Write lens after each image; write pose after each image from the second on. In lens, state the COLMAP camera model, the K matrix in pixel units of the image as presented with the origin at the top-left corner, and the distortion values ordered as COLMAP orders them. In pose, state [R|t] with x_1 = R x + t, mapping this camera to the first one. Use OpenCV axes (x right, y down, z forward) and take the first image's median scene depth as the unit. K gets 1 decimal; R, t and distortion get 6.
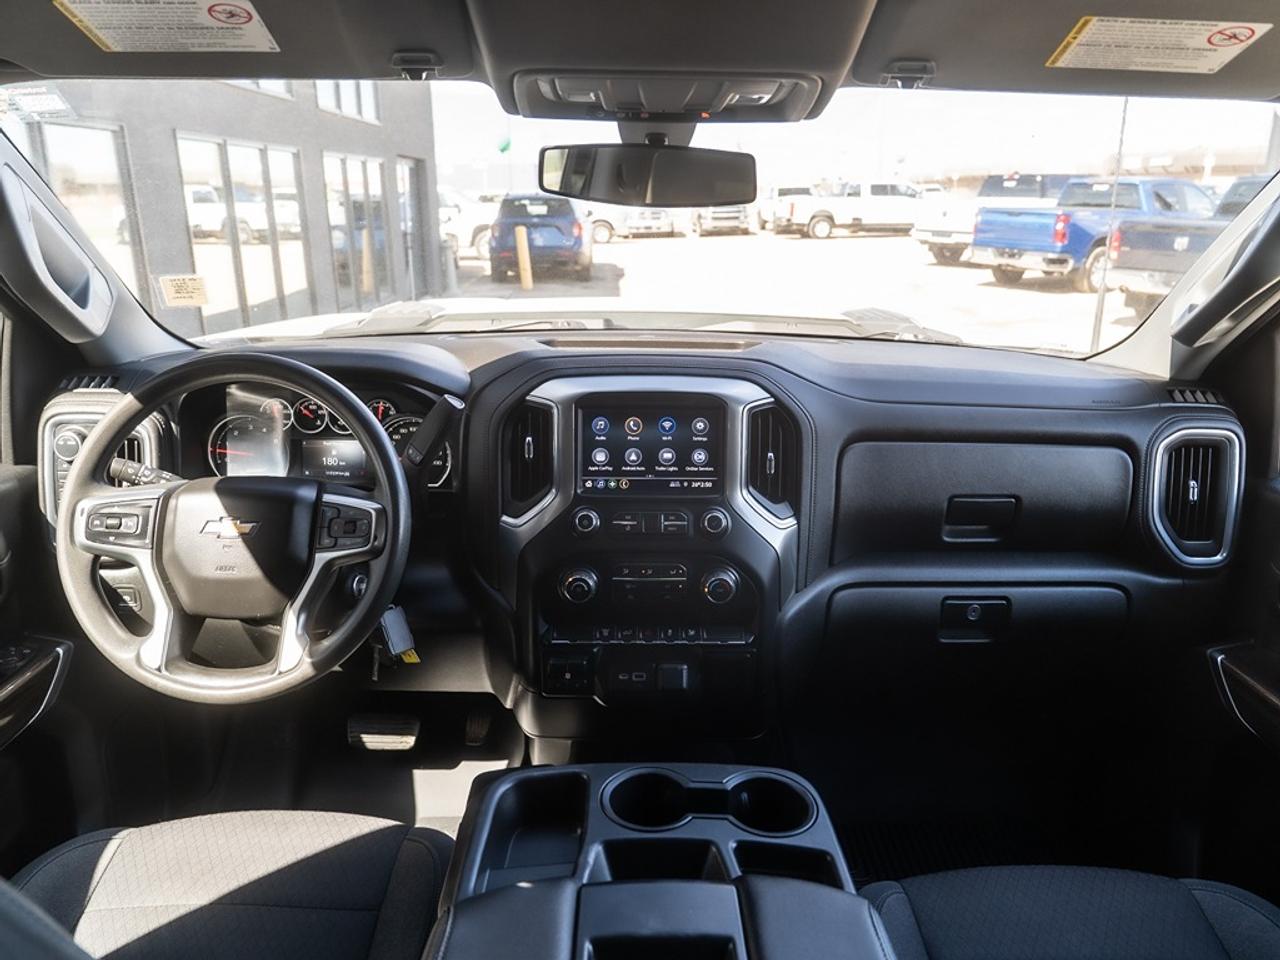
lens RADIAL K [[870.1, 0, 663.9], [0, 870.1, 460.7], [0, 0, 1]] dist [-0.000632, 0.002227]
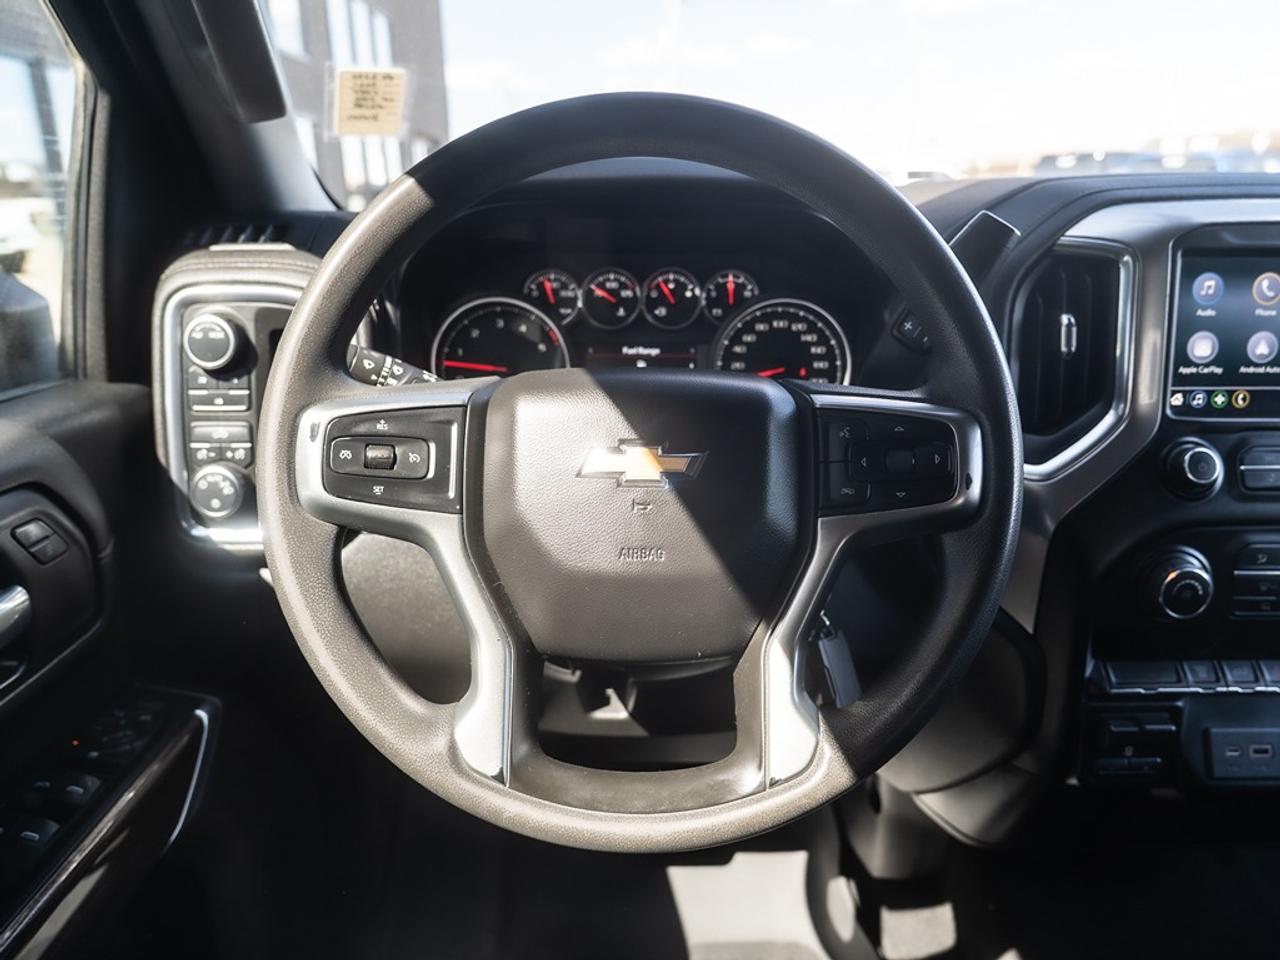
lens RADIAL K [[870.1, 0, 655.9], [0, 870.1, 481.7], [0, 0, 1]] dist [-0.000632, 0.002227]
pose [[0.999952, -0.008845, 0.004116, -0.415145], [0.008789, 0.999872, 0.013374, 0.068090], [-0.004233, -0.013338, 0.999902, 0.459923]]
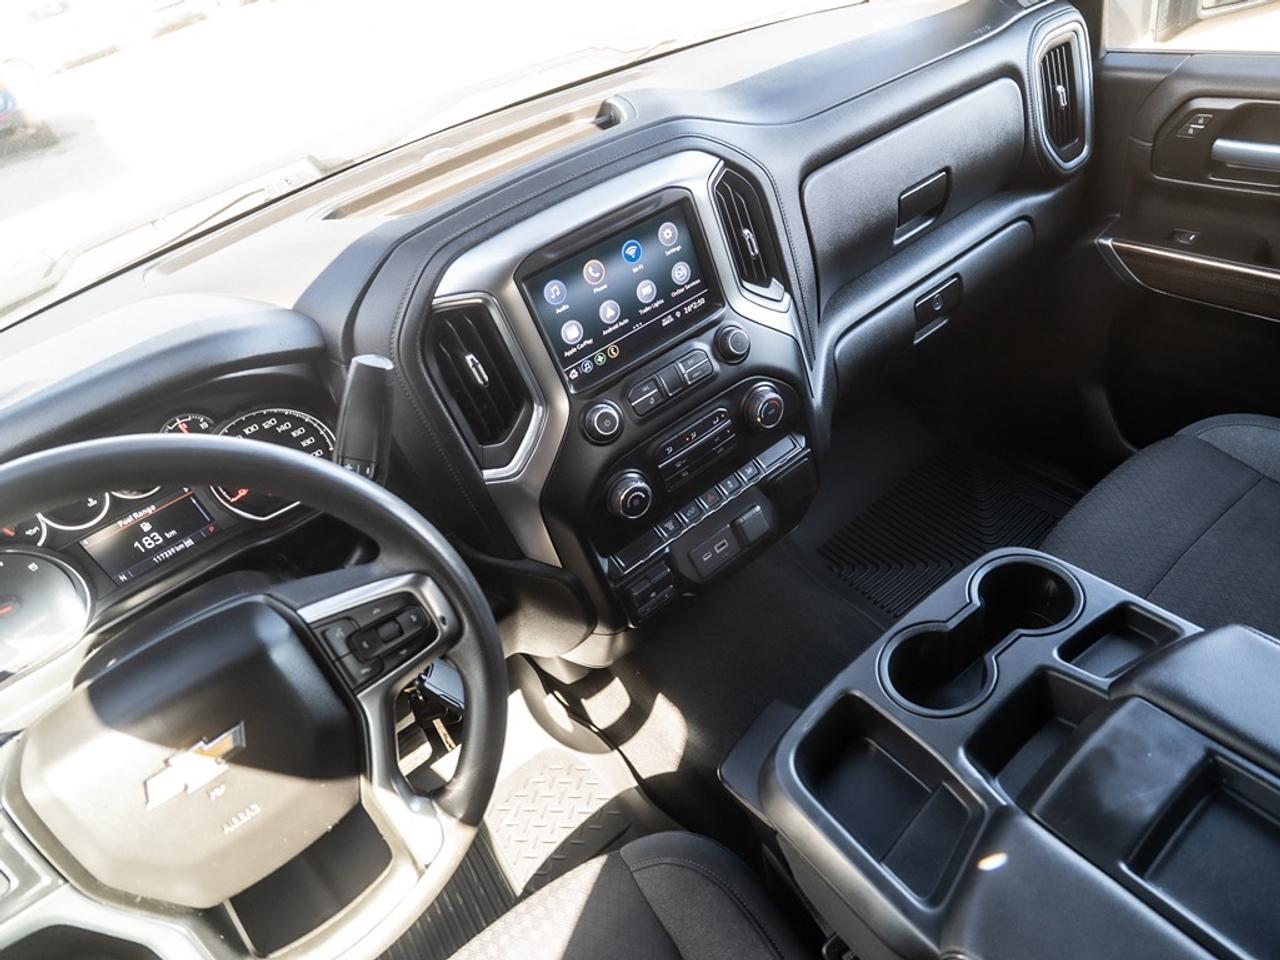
lens RADIAL K [[780.9, 0, 705.4], [0, 780.9, 466.3], [0, 0, 1]] dist [-0.020749, 0.002909]
pose [[0.774307, -0.520263, 0.360243, -0.276014], [0.375669, 0.836024, 0.399921, -0.128006], [-0.509236, -0.174329, 0.842786, 0.385452]]
